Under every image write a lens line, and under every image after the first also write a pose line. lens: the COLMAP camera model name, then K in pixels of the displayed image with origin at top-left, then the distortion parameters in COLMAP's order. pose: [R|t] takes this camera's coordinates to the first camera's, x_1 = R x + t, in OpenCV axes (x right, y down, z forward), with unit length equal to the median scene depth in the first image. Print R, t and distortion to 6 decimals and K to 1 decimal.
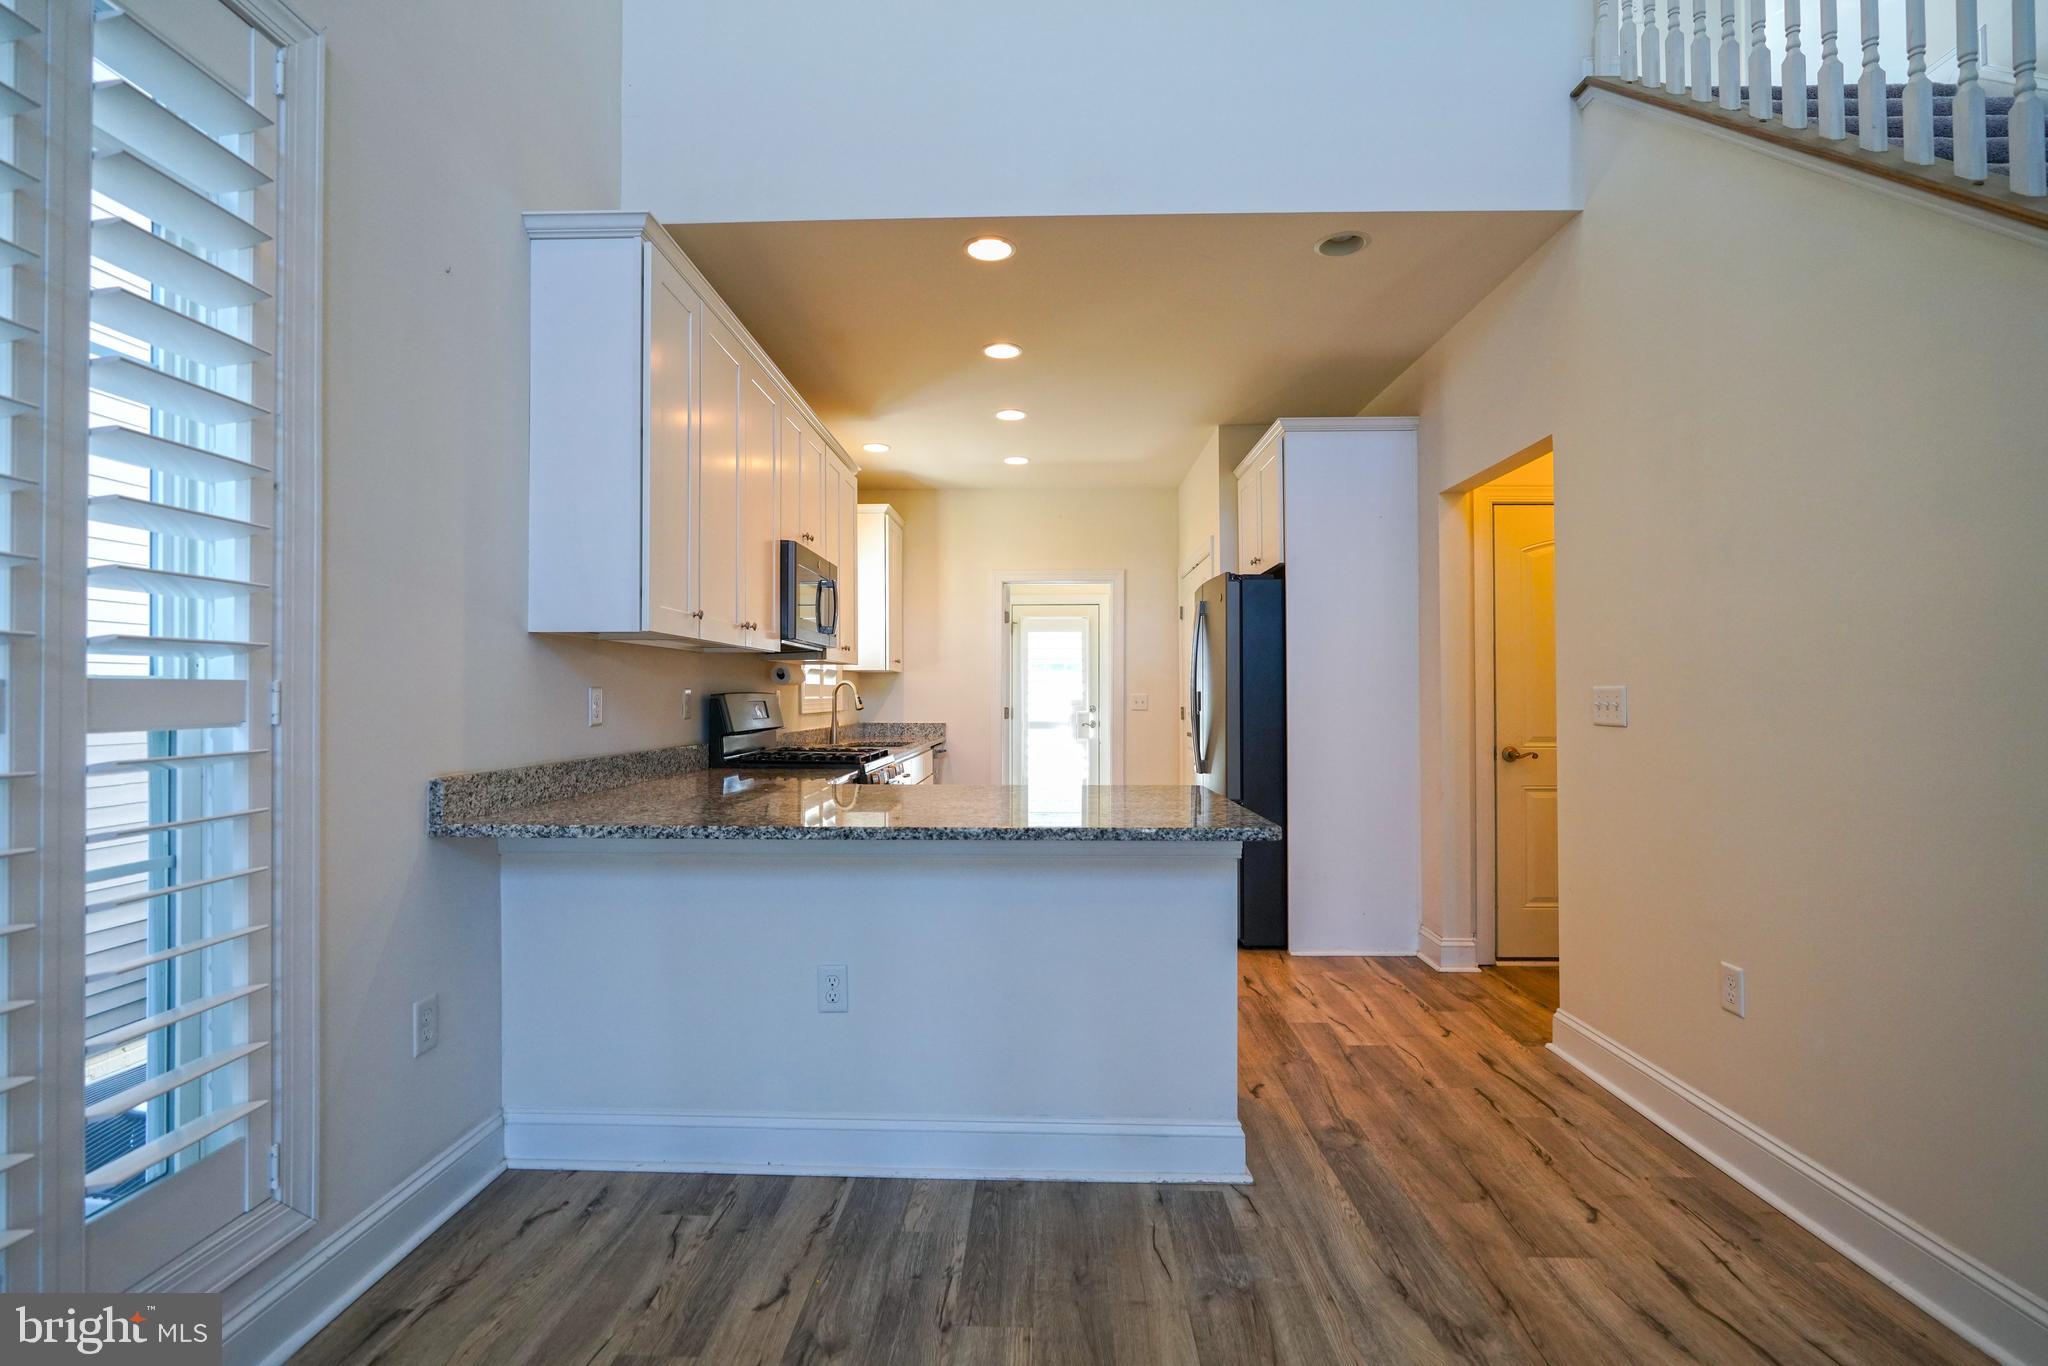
lens RADIAL K [[935.9, 0, 1014.8], [0, 935.9, 687.6], [0, 0, 1]] dist [-0.000179, 0.007943]
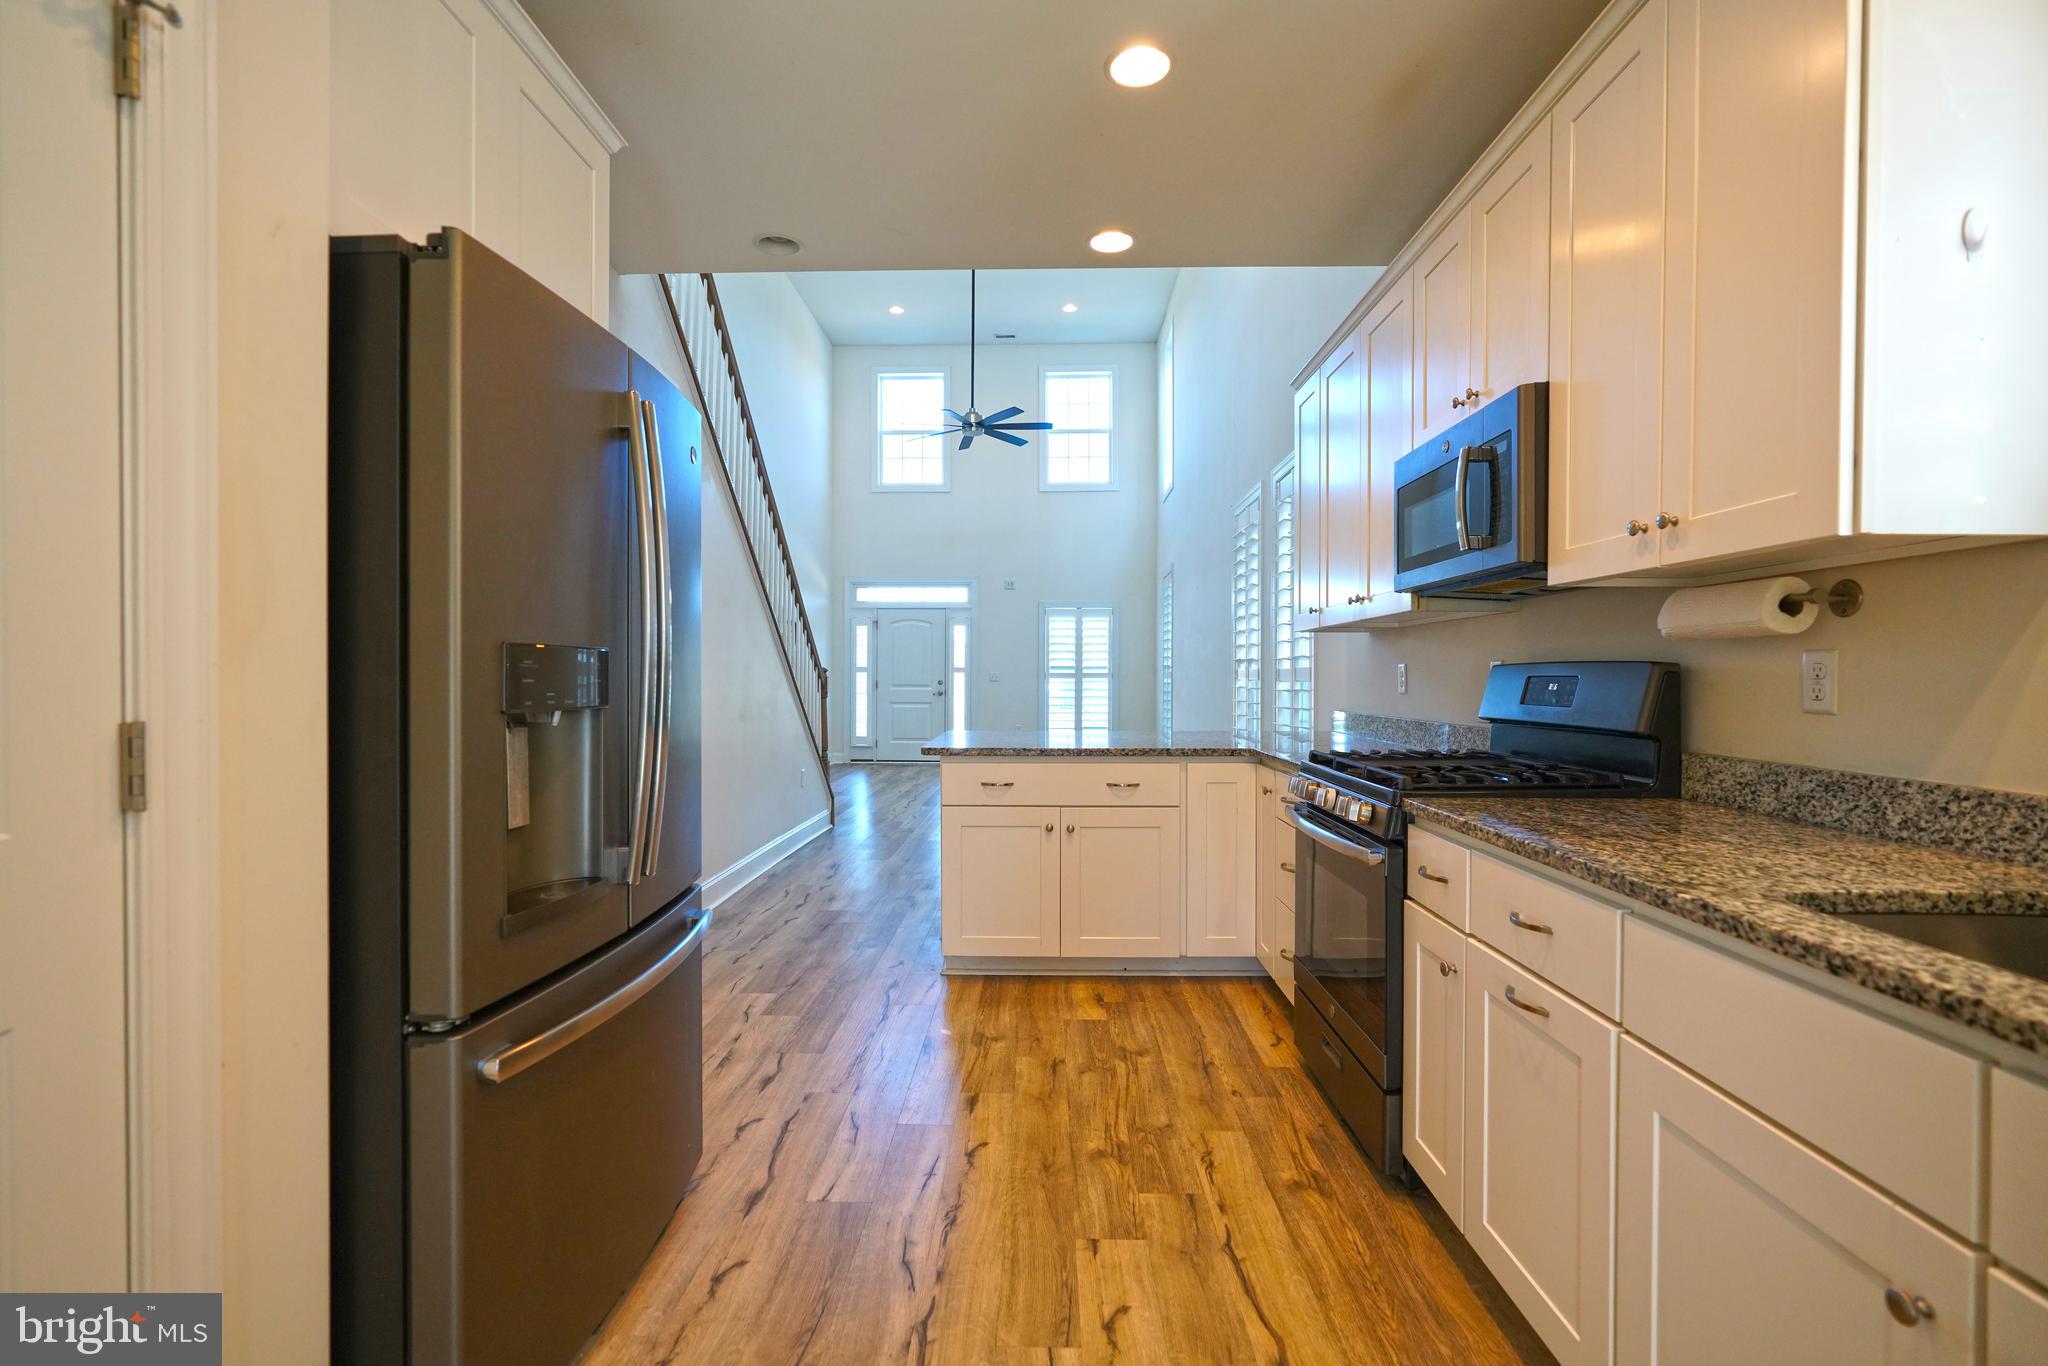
lens RADIAL K [[915.2, 0, 1019.1], [0, 915.2, 682.8], [0, 0, 1]] dist [-0.014944, 0.006916]
pose [[-0.999970, -0.000718, -0.007691, 0.064679], [-0.000698, 0.999996, -0.002646, 0.019956], [0.007693, -0.002640, -0.999967, 1.579216]]
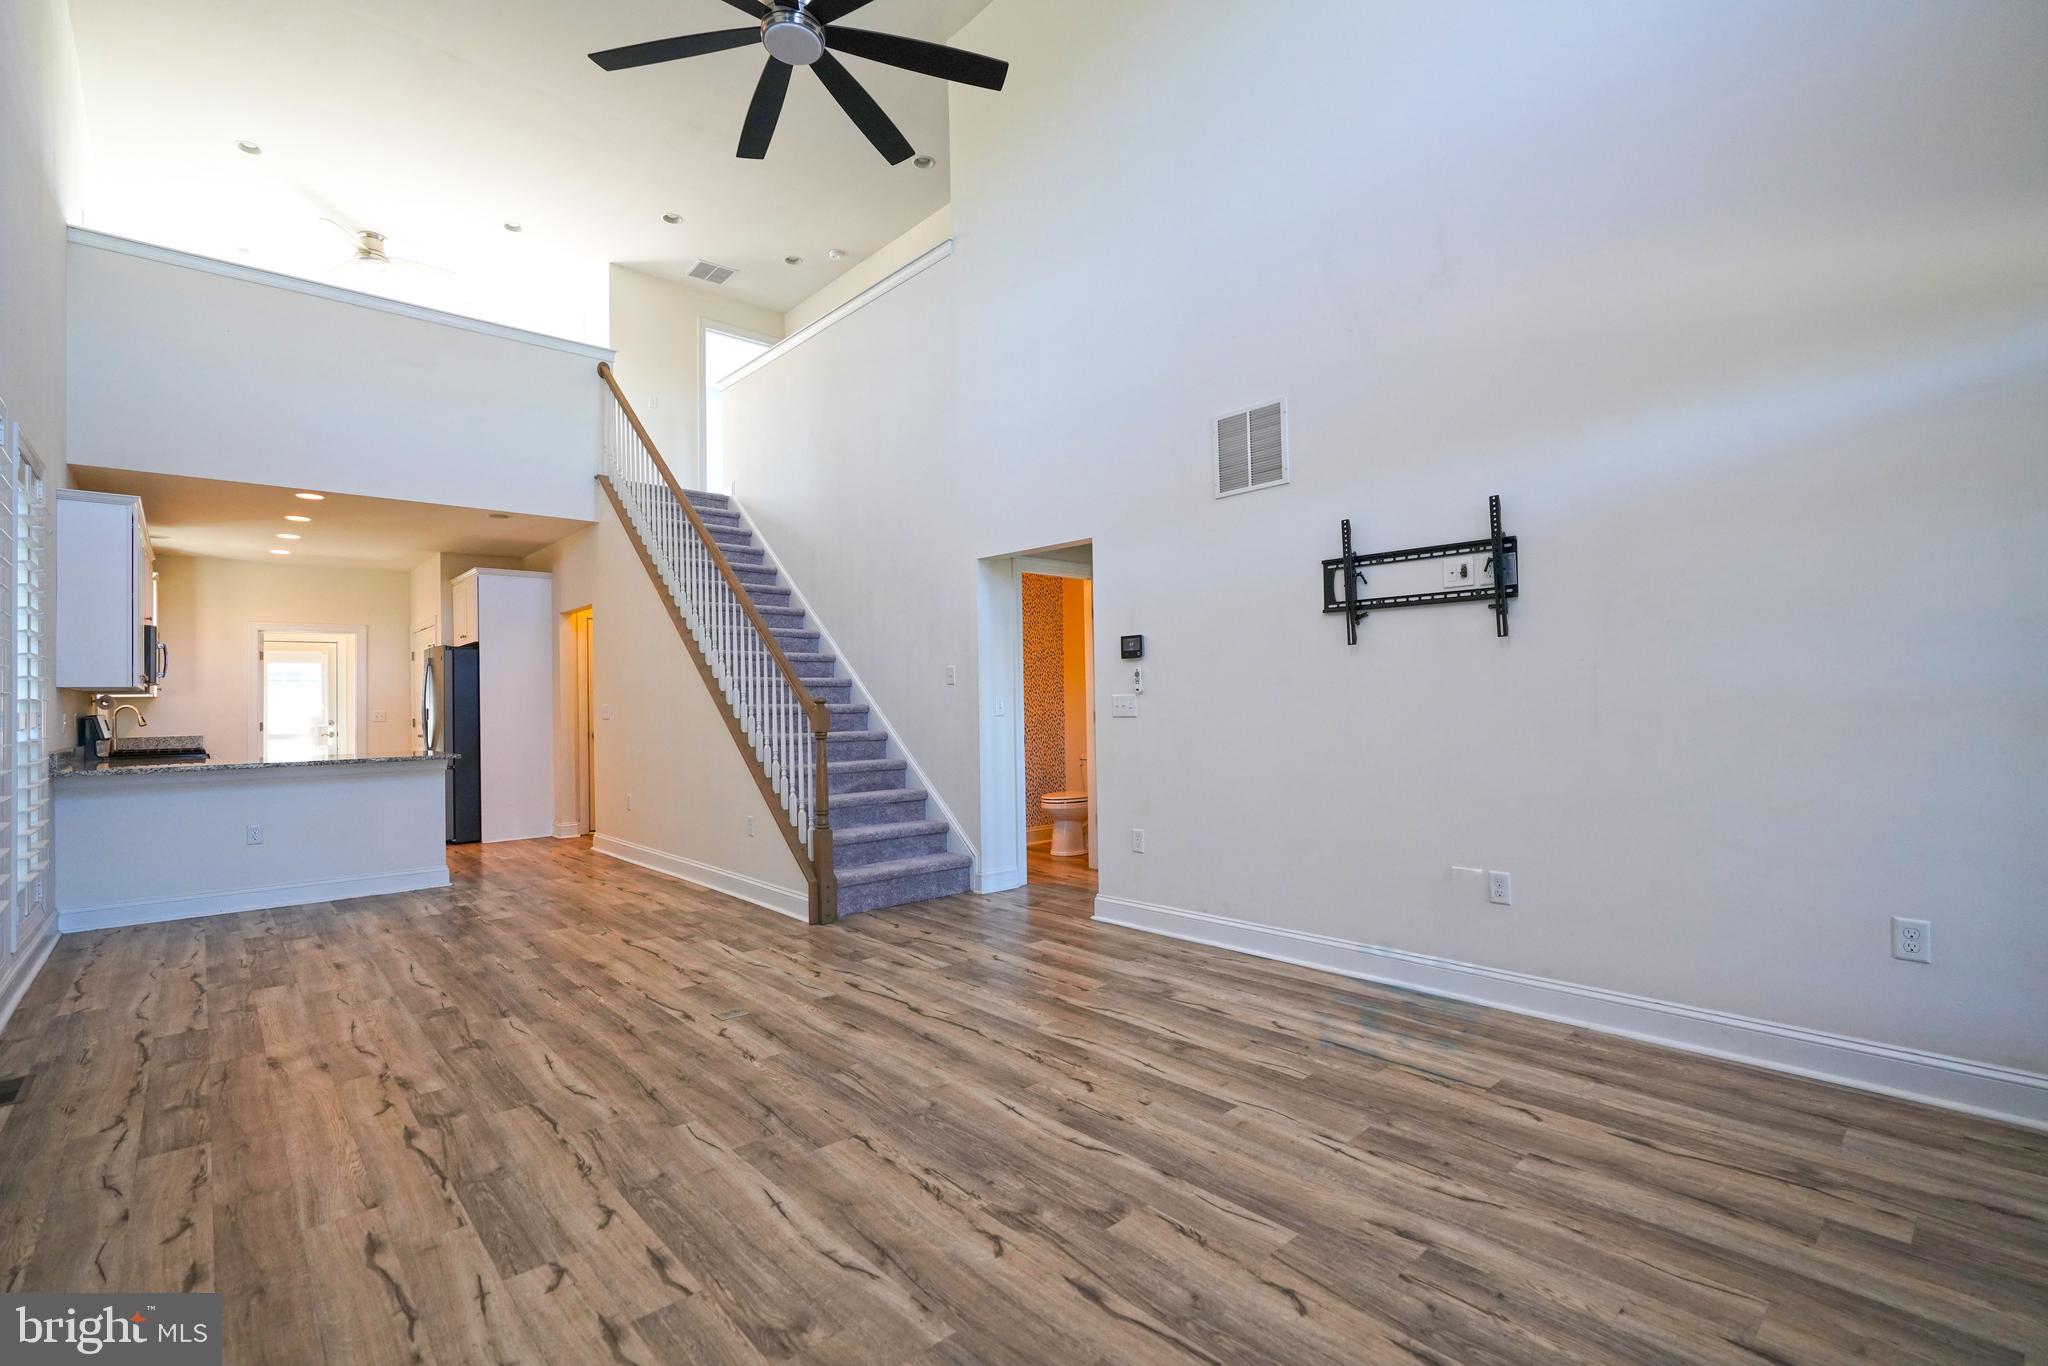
lens RADIAL K [[935.9, 0, 1014.8], [0, 935.9, 687.6], [0, 0, 1]] dist [-0.000179, 0.007943]
pose [[0.727148, -0.002451, 0.686476, -0.252965], [0.010091, 0.999924, -0.007119, -0.014927], [-0.686406, 0.012104, 0.727117, -1.254867]]
